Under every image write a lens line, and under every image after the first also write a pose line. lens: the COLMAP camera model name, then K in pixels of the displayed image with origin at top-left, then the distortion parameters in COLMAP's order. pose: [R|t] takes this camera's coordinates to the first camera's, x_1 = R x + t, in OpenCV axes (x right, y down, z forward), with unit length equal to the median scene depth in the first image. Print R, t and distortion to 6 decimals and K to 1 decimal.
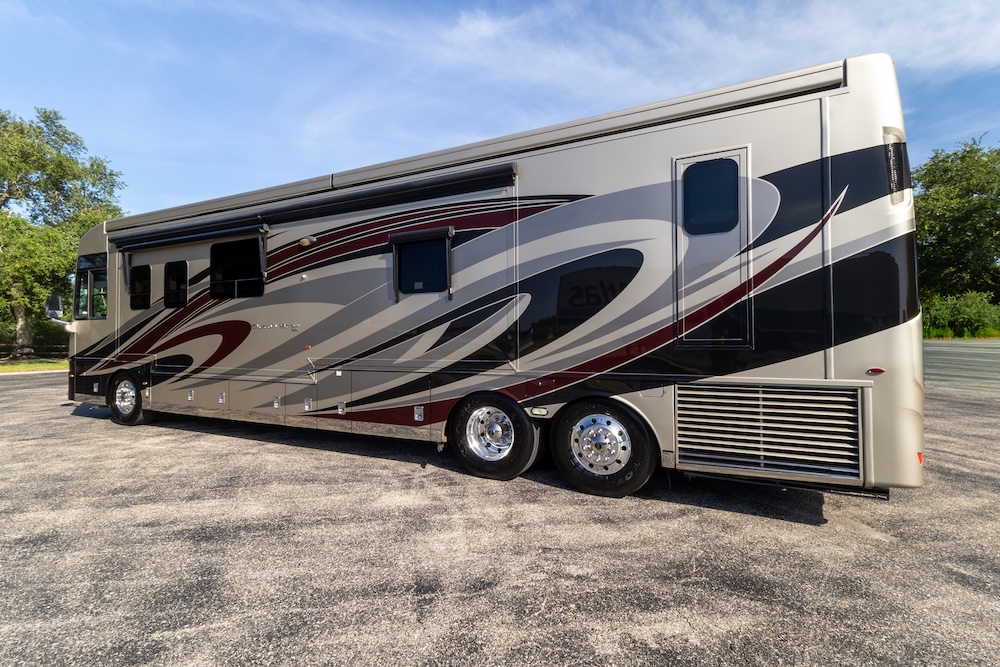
lens RADIAL K [[482.6, 0, 500.0], [0, 482.6, 333.5], [0, 0, 1]] dist [0.015745, -0.000912]
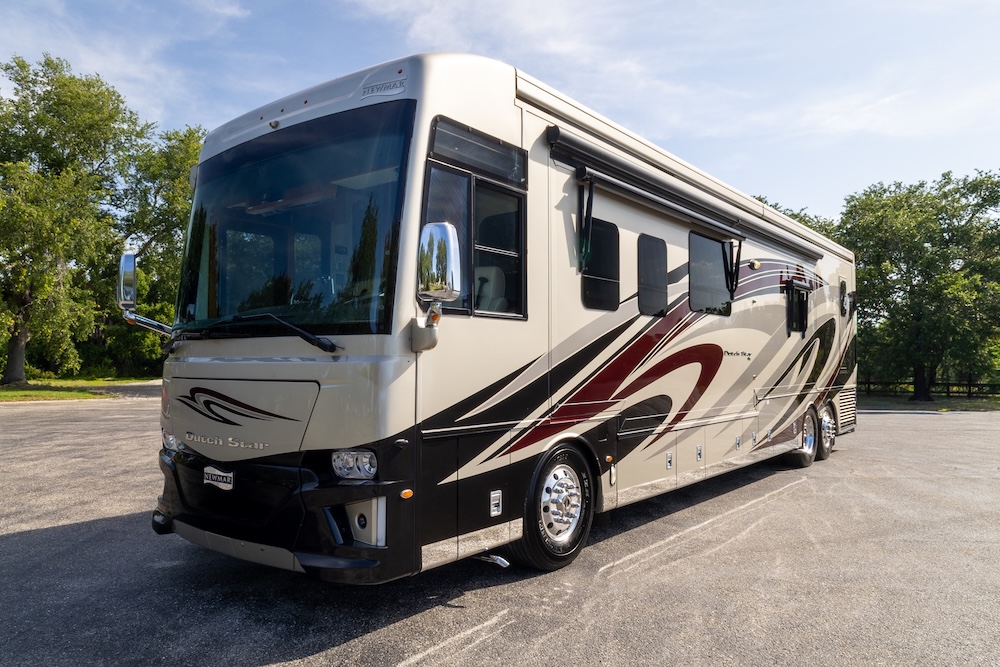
lens RADIAL K [[753.9, 0, 506.0], [0, 753.9, 364.0], [0, 0, 1]] dist [0.010771, -0.003191]
pose [[0.154491, 0.008626, 0.987957, -2.449286], [0.001692, 0.999958, -0.008995, 0.019326], [-0.987993, 0.003061, 0.154470, 1.596137]]
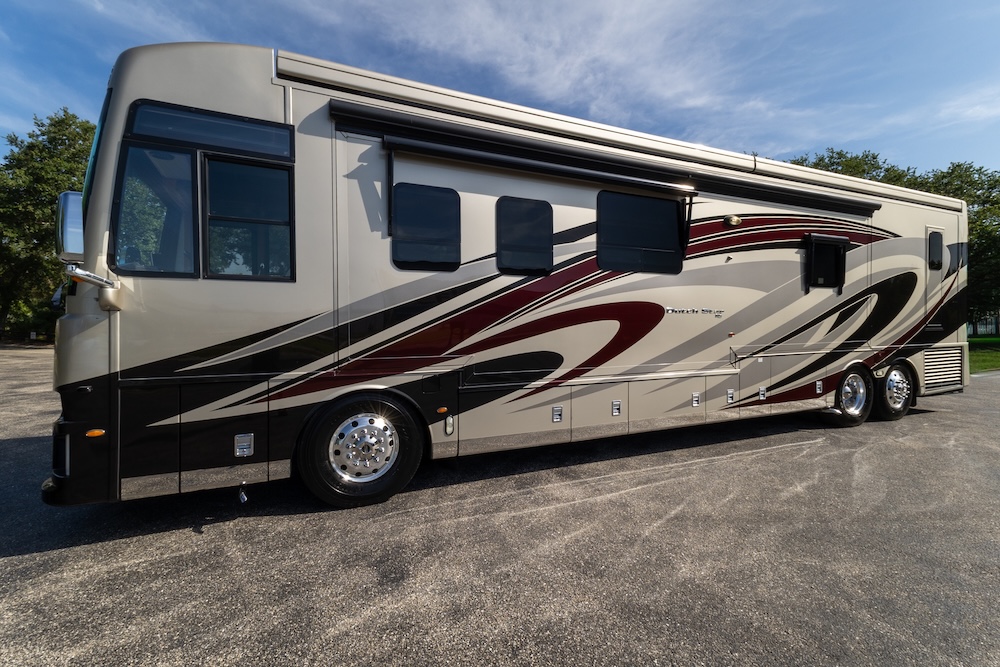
lens RADIAL K [[494.0, 0, 497.4], [0, 494.0, 345.7], [0, 0, 1]] dist [0.019804, -0.000409]
pose [[0.588971, -0.023590, 0.807810, -1.836043], [0.004844, 0.999659, 0.025660, 0.029097], [-0.808140, -0.011200, 0.588884, 1.022716]]
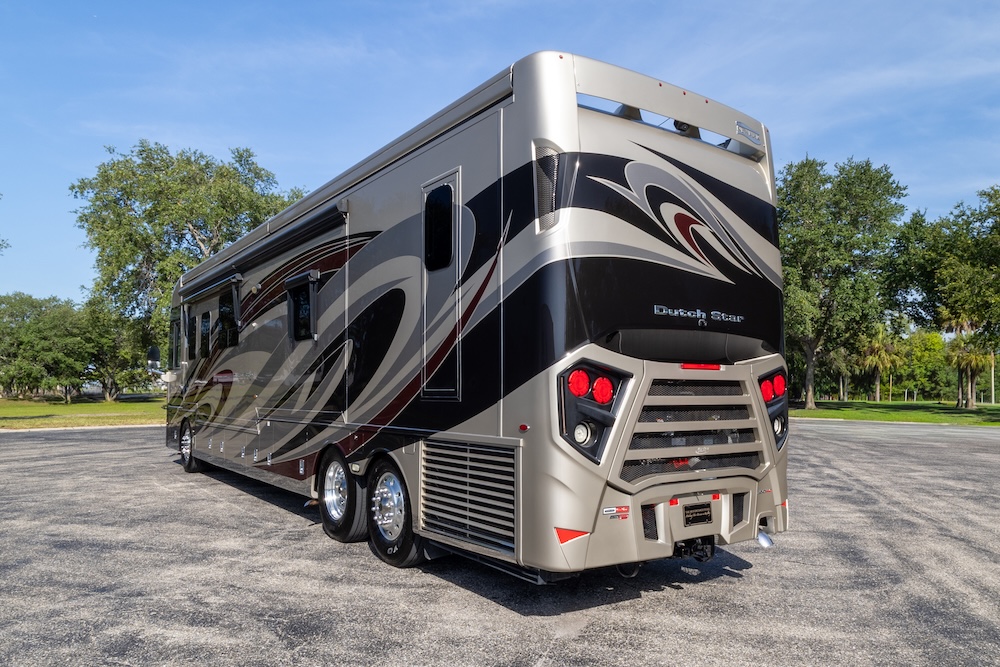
lens RADIAL K [[753.9, 0, 506.0], [0, 753.9, 364.0], [0, 0, 1]] dist [0.010771, -0.003191]
pose [[0.873343, -0.012058, -0.486957, 1.009457], [-0.000011, 0.999693, -0.024774, -0.000139], [0.487106, 0.021641, 0.873075, -0.114631]]
